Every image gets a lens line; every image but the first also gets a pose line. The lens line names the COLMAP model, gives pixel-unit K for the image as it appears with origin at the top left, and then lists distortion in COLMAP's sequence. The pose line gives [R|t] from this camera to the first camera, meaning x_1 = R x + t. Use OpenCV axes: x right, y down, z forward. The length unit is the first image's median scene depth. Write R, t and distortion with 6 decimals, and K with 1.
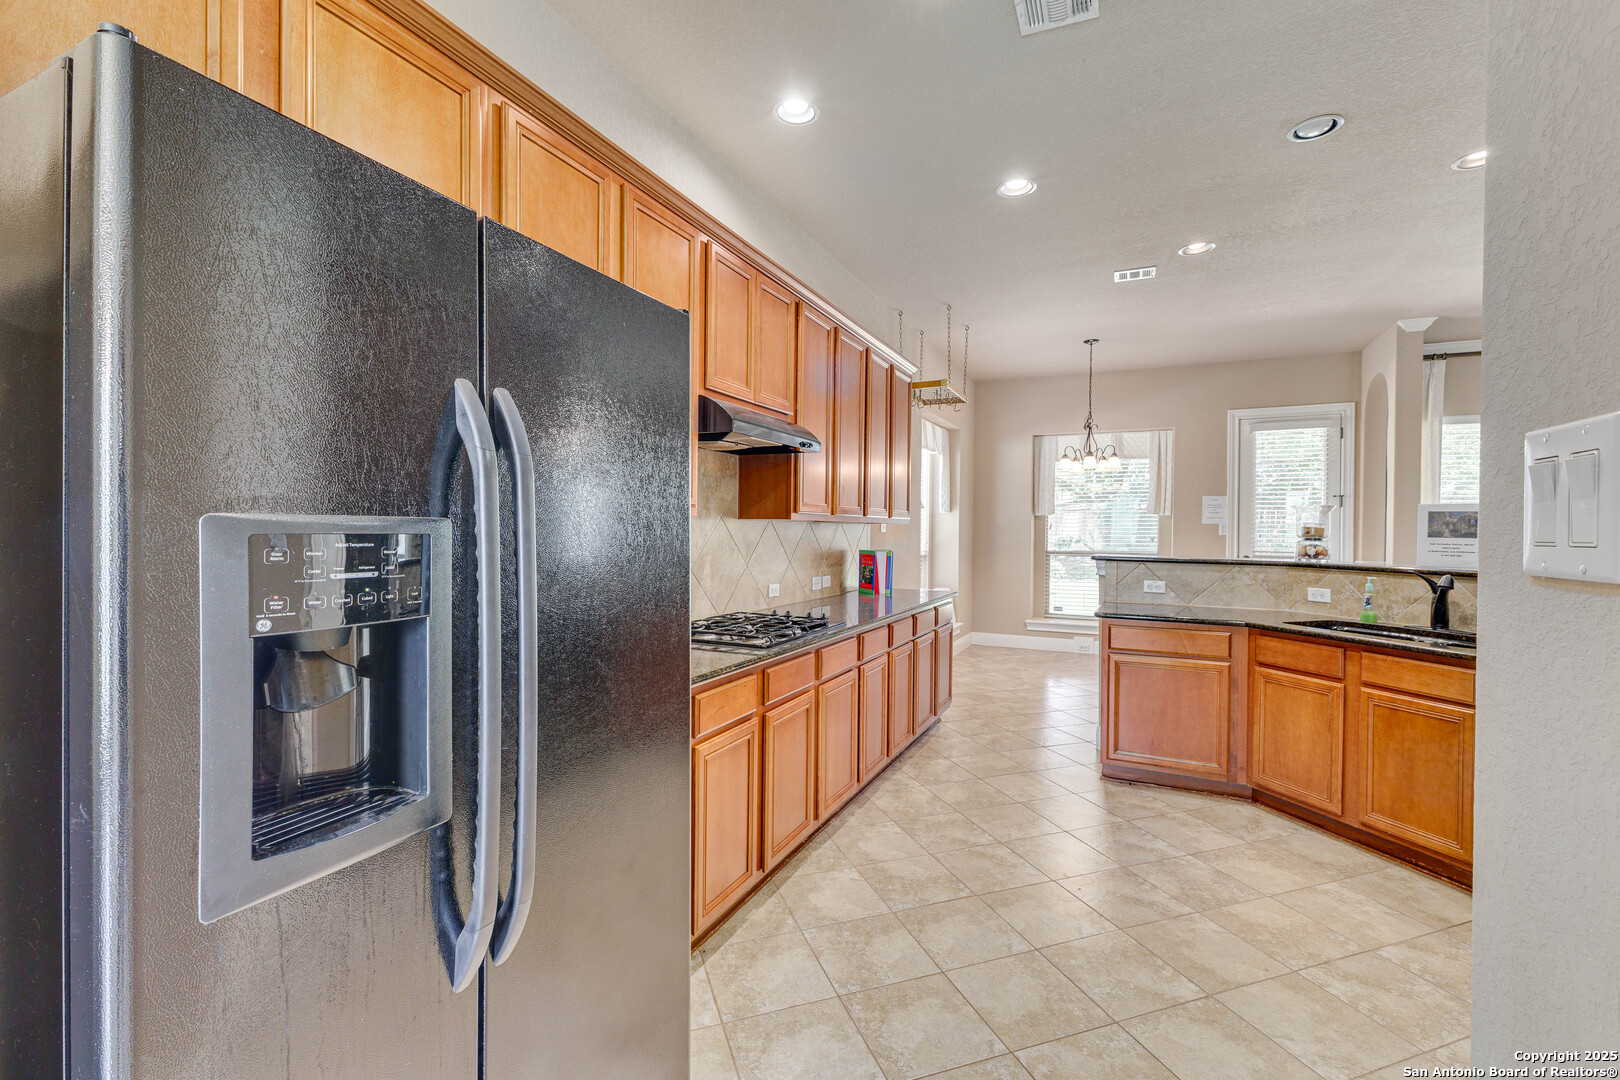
lens RADIAL K [[698.4, 0, 809.0], [0, 698.4, 533.3], [0, 0, 1]] dist [0.009080, -0.000131]
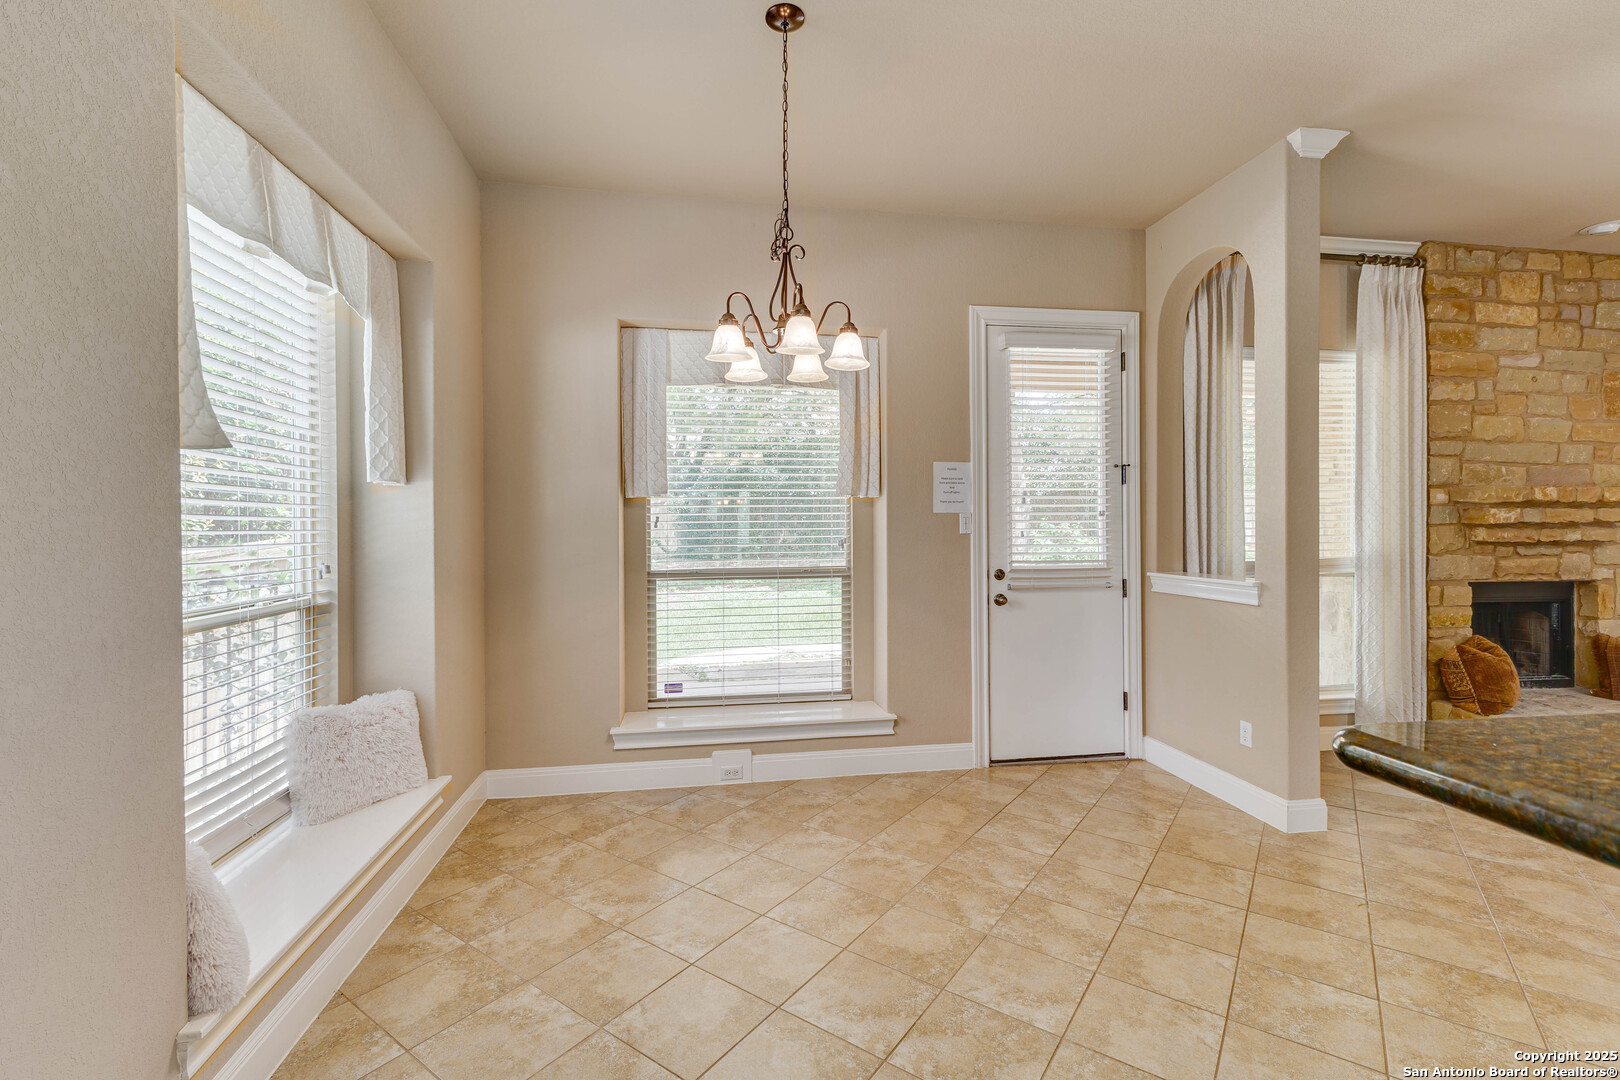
lens RADIAL K [[698.4, 0, 809.0], [0, 698.4, 533.3], [0, 0, 1]] dist [0.009080, -0.000131]
pose [[0.818650, -0.014809, 0.574102, 0.167395], [0.016419, 0.999862, 0.002378, -0.000621], [-0.574059, 0.007479, 0.818780, 0.591331]]
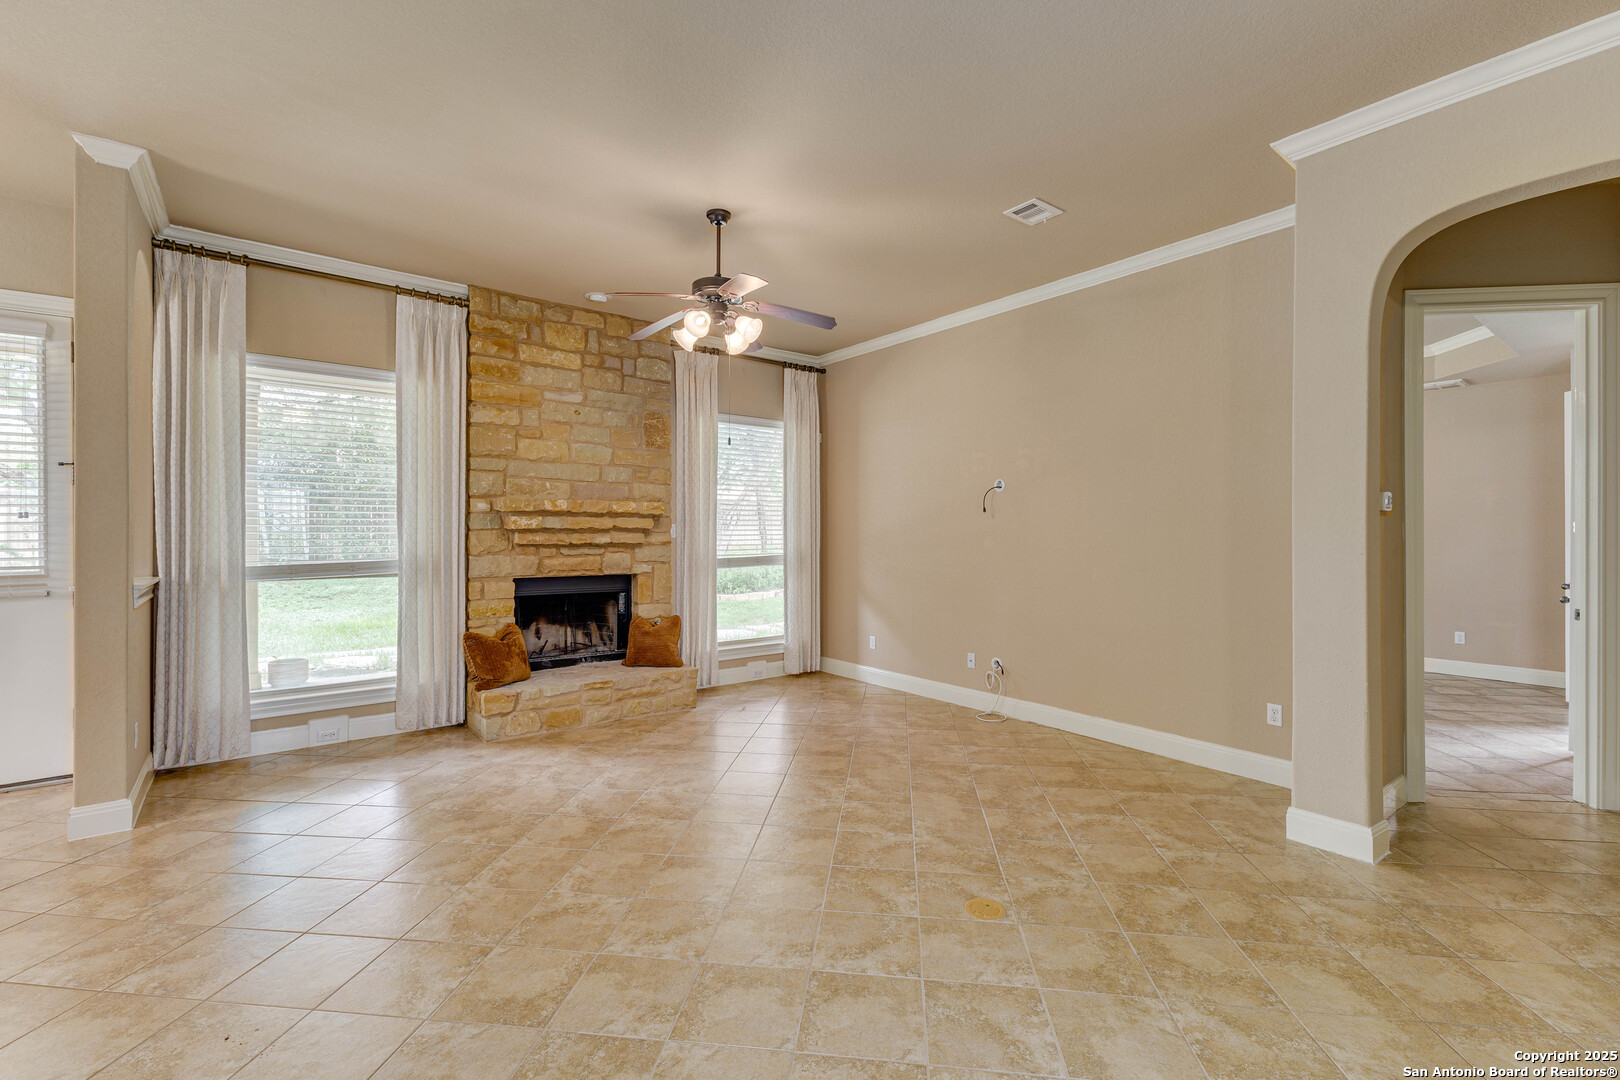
lens RADIAL K [[698.4, 0, 809.0], [0, 698.4, 533.3], [0, 0, 1]] dist [0.009080, -0.000131]
pose [[0.446094, -0.009673, 0.894934, 0.457602], [0.013575, 0.999900, 0.004041, 0.006978], [-0.894883, 0.010346, 0.446181, 0.196313]]
